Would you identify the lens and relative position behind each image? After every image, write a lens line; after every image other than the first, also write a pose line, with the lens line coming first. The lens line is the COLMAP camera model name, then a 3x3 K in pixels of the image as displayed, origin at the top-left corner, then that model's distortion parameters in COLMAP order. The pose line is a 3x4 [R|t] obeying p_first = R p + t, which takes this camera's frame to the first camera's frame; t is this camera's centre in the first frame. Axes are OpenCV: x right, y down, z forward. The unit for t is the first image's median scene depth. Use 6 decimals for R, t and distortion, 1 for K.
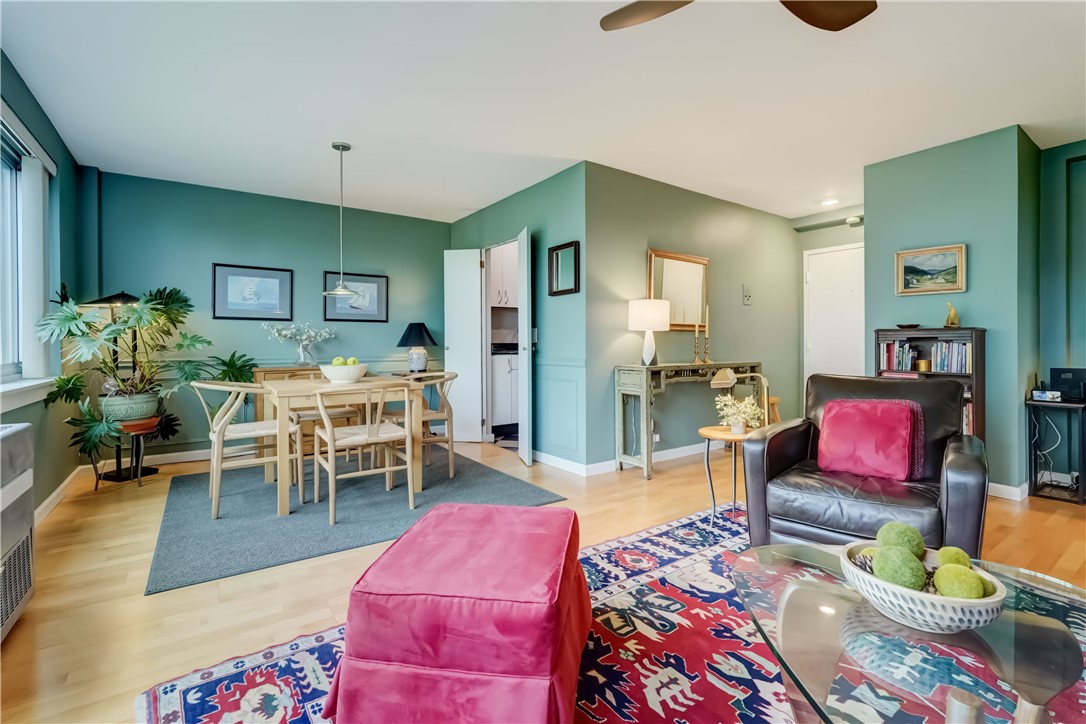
lens RADIAL K [[489.9, 0, 533.3], [0, 489.9, 340.5], [0, 0, 1]] dist [-0.008860, 0.000206]
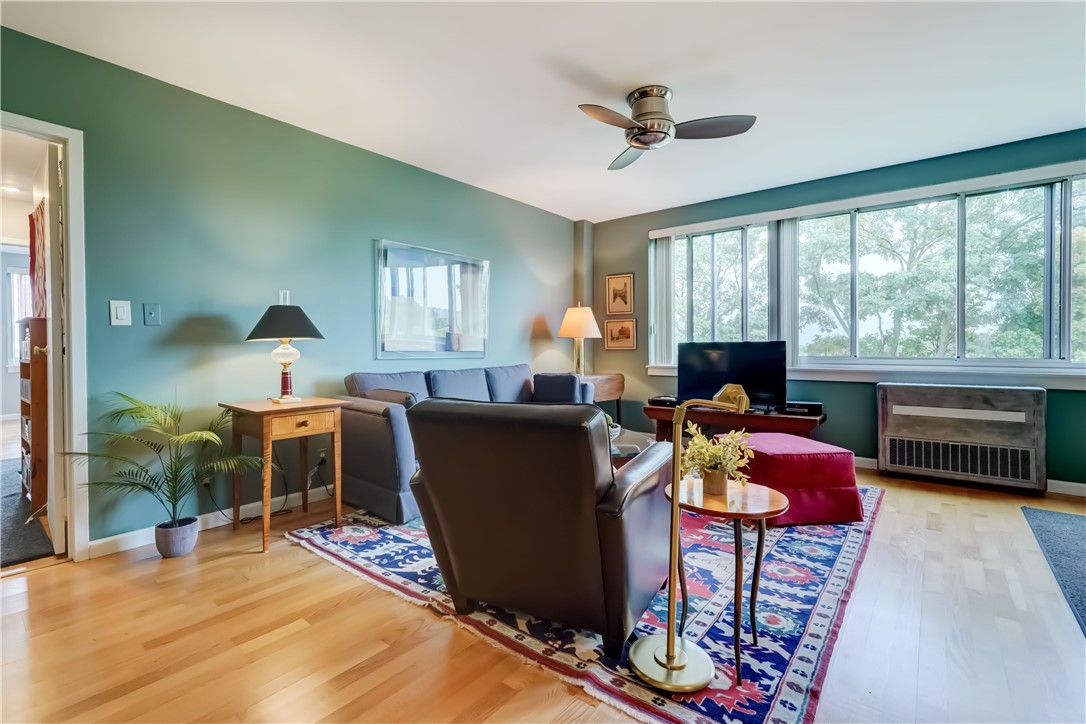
lens RADIAL K [[489.8, 0, 539.9], [0, 489.8, 350.7], [0, 0, 1]] dist [-0.002920, -0.000075]
pose [[-0.959023, 0.010892, -0.283119, 0.611793], [0.009796, 0.999938, 0.005287, 0.007302], [0.283160, 0.002297, -0.959070, 1.164935]]
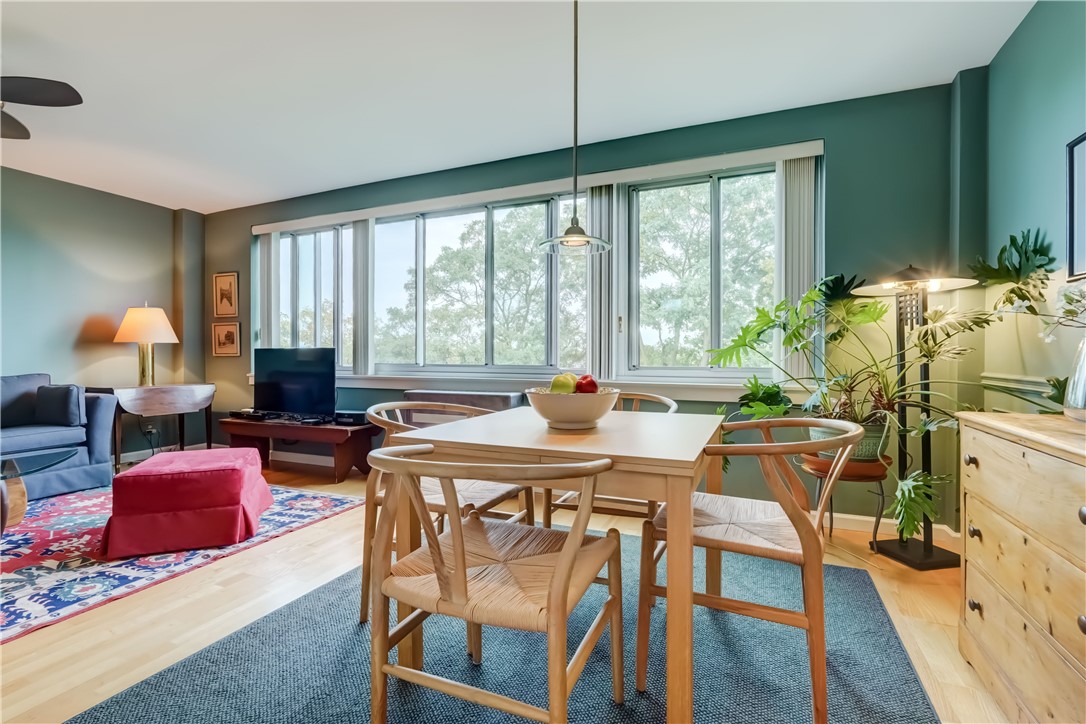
lens RADIAL K [[494.9, 0, 542.0], [0, 494.9, 356.4], [0, 0, 1]] dist [-0.012563, 0.007274]
pose [[-0.848545, 0.009039, -0.529046, -0.100100], [0.007026, 0.999958, 0.005815, 0.012818], [0.529077, 0.001217, -0.848573, 1.415032]]
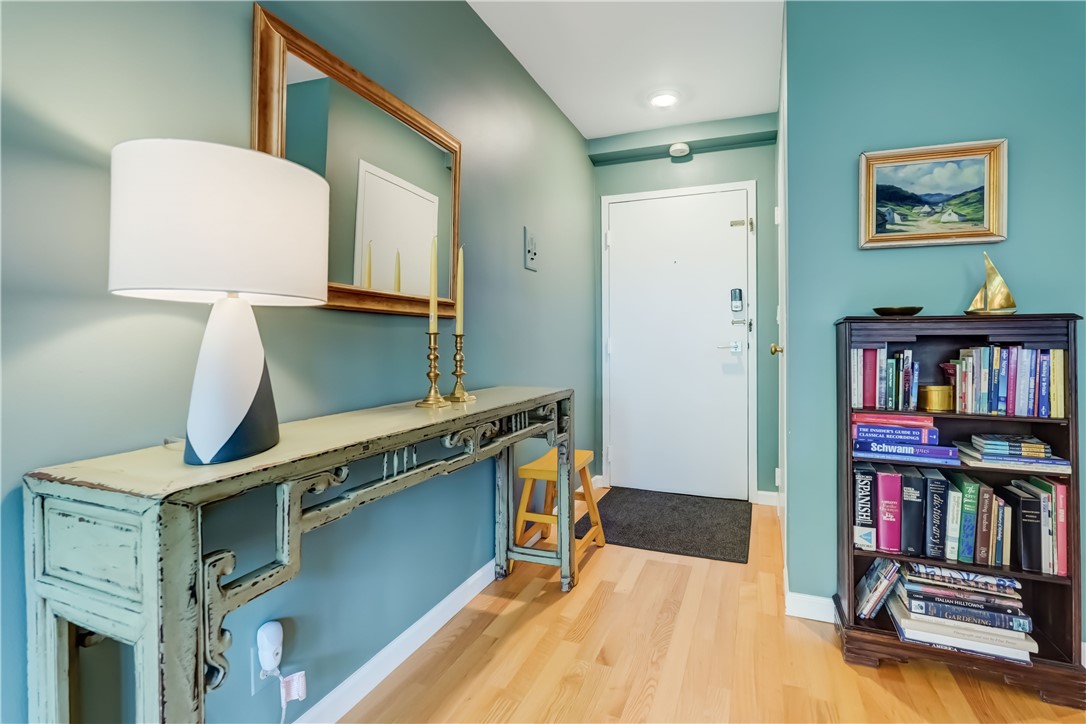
lens RADIAL K [[499.1, 0, 546.6], [0, 499.1, 340.3], [0, 0, 1]] dist [-0.003419, 0.000191]
pose [[0.840619, -0.000435, 0.541627, 0.239225], [-0.000612, 0.999998, 0.001753, -0.003076], [-0.541627, -0.001806, 0.840617, 0.799011]]
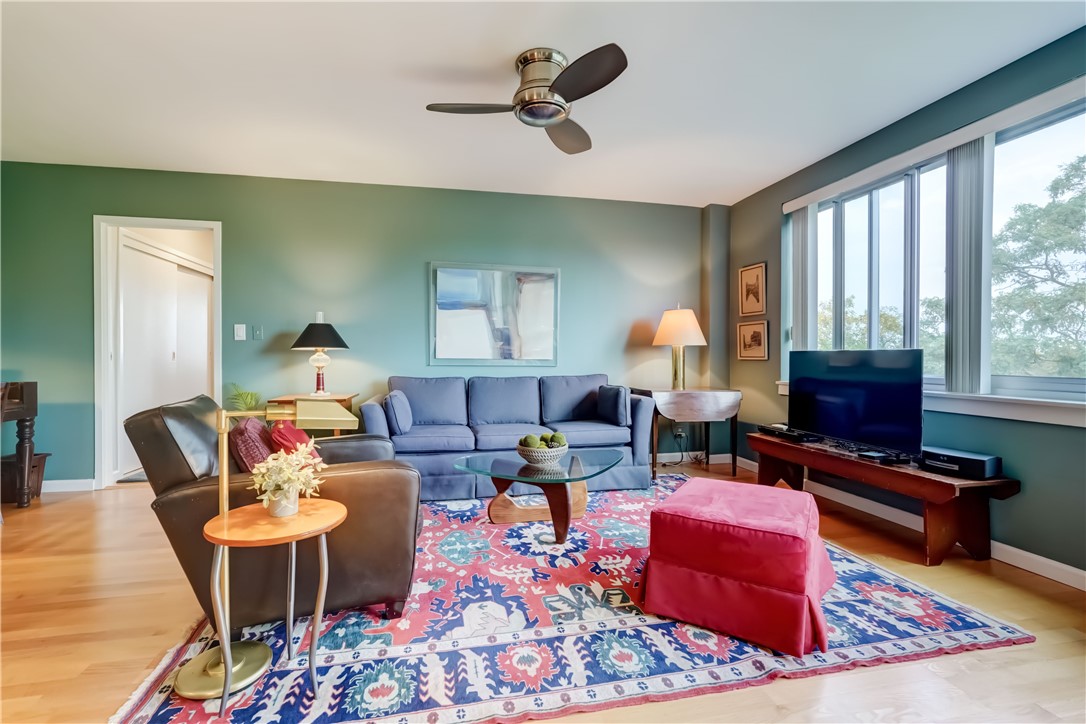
lens RADIAL K [[485.9, 0, 535.2], [0, 485.9, 356.6], [0, 0, 1]] dist [-0.004283, 0.000180]
pose [[-0.923292, 0.000921, 0.384098, -0.045088], [-0.000145, 0.999996, -0.002747, 0.009165], [-0.384099, -0.002591, -0.923288, 1.076379]]
